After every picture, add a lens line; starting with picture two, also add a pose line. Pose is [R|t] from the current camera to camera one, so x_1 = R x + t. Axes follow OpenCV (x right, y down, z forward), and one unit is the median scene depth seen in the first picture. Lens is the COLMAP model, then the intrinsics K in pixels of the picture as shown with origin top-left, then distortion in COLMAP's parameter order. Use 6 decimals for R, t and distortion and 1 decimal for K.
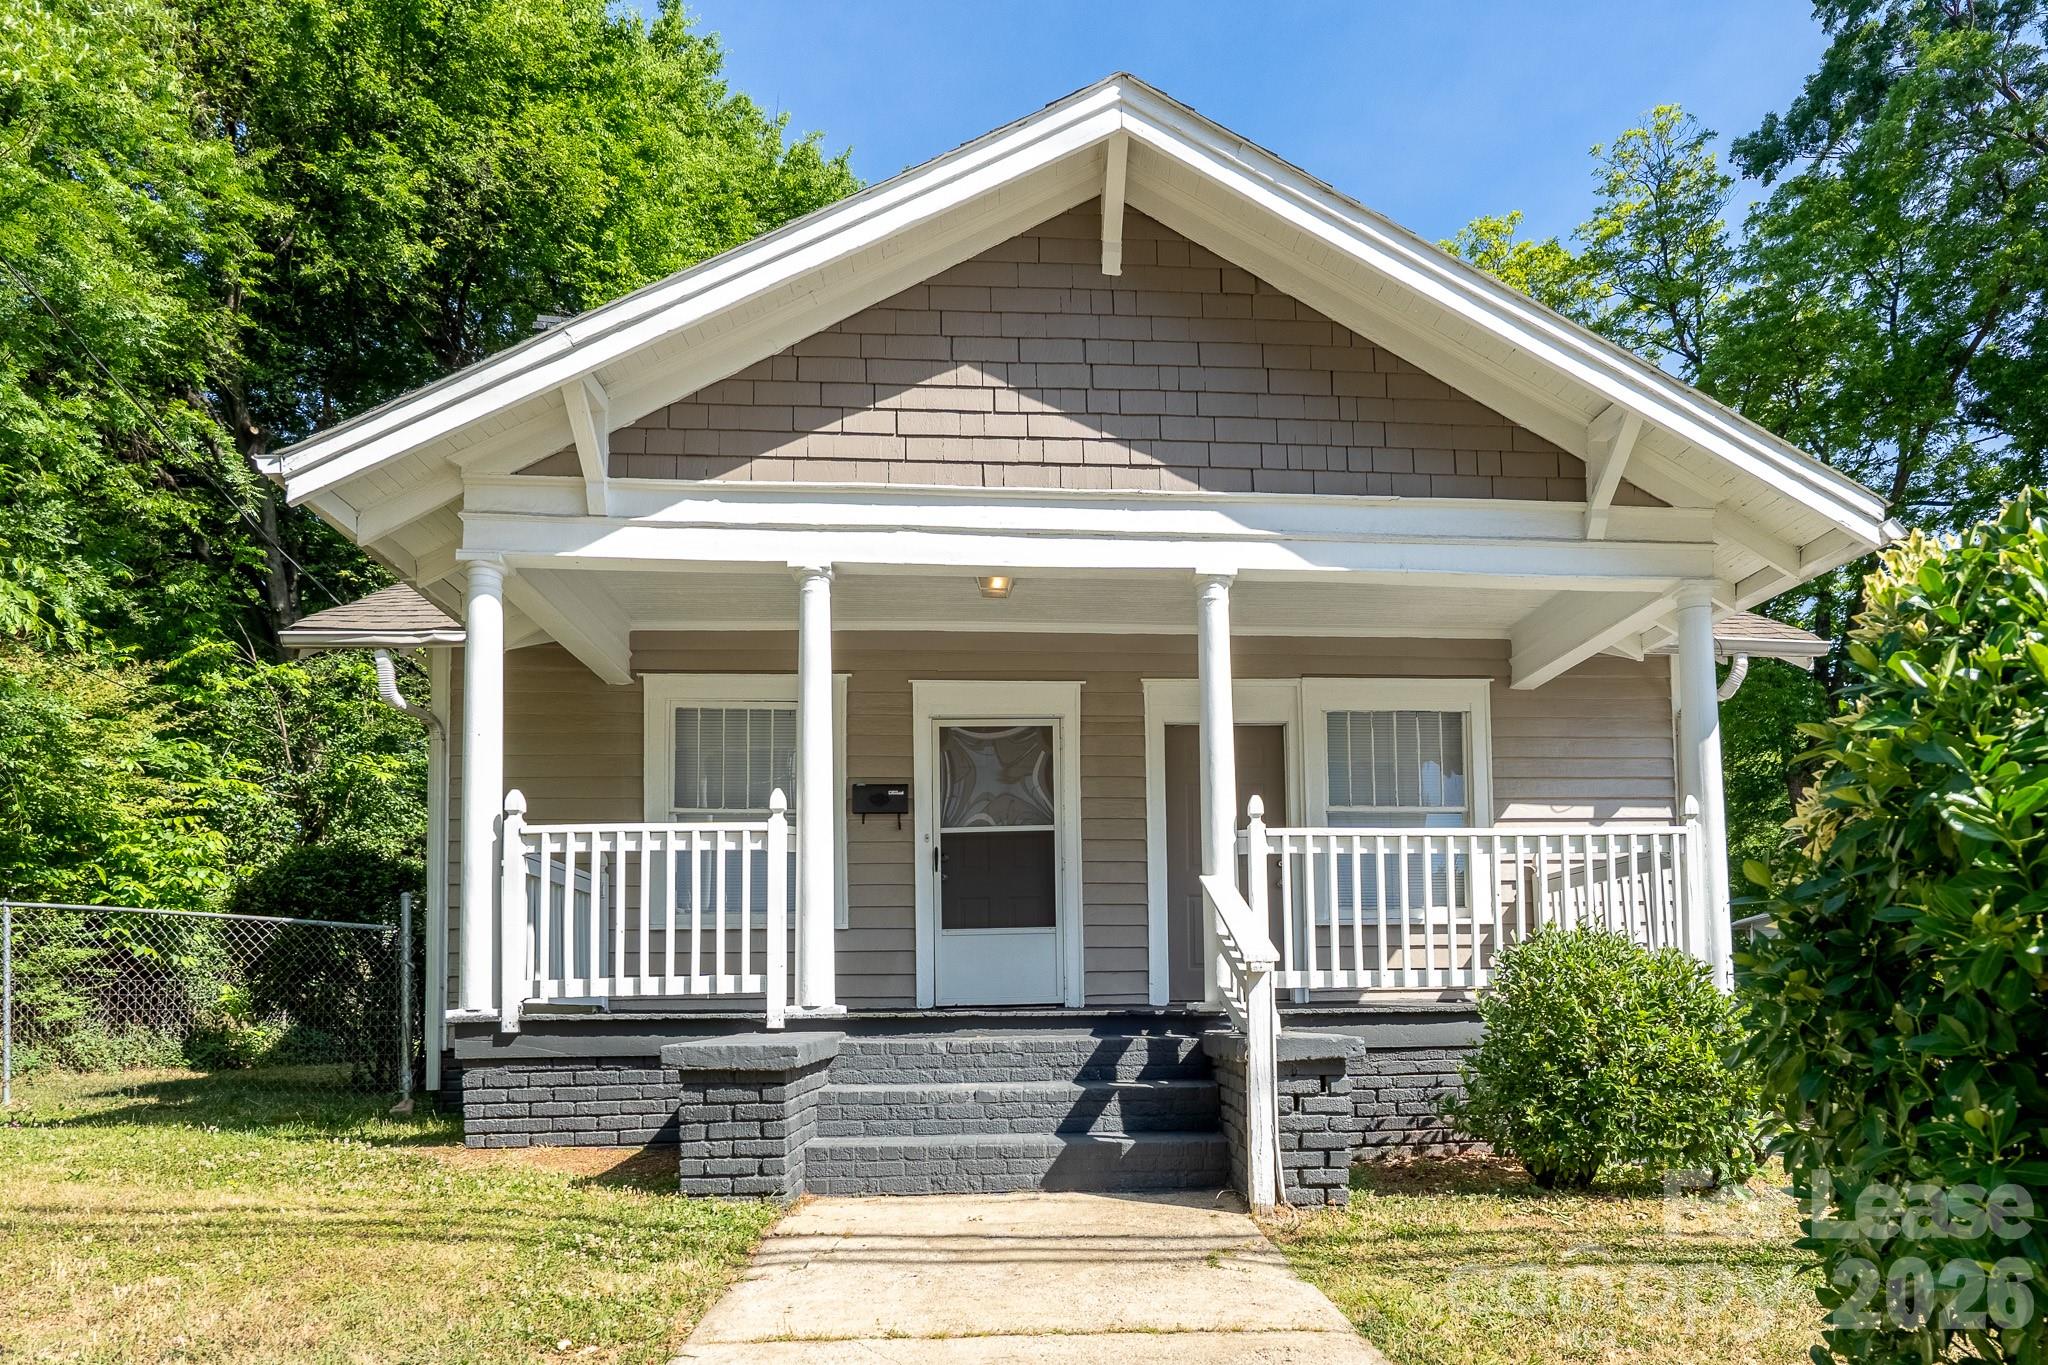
lens RADIAL K [[1197.0, 0, 1084.6], [0, 1197.0, 938.0], [0, 0, 1]] dist [-0.003174, 0.000065]
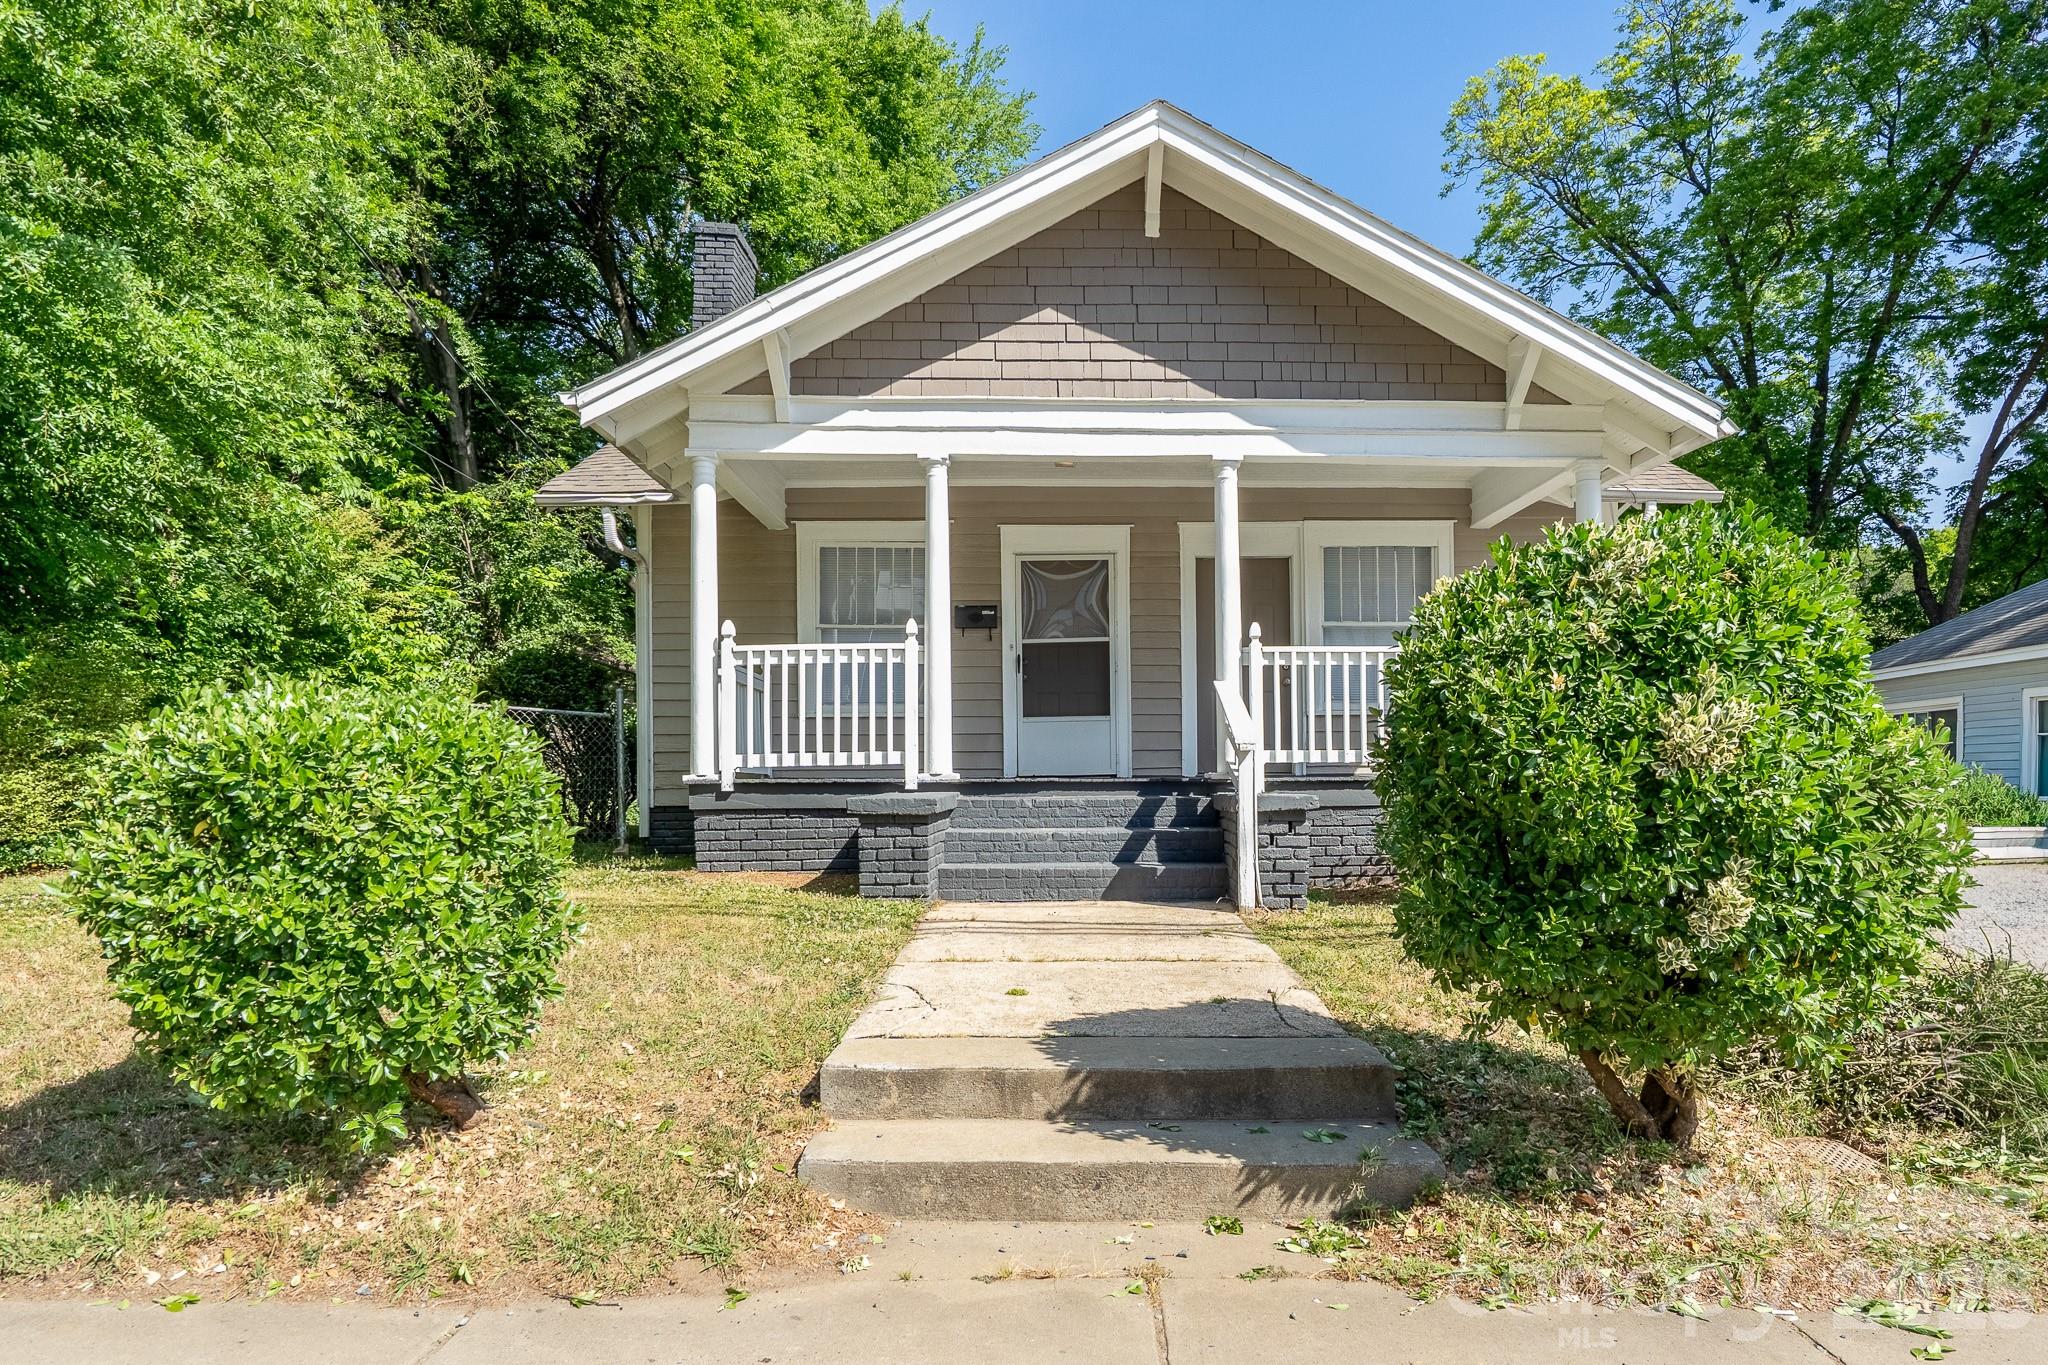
lens RADIAL K [[1183.9, 0, 1066.0], [0, 1183.9, 765.4], [0, 0, 1]] dist [-0.003135, -0.000217]
pose [[0.997879, 0.004553, -0.064943, 0.014734], [-0.001916, 0.999173, 0.040606, -0.009719], [0.065074, -0.040396, 0.997062, -0.371806]]
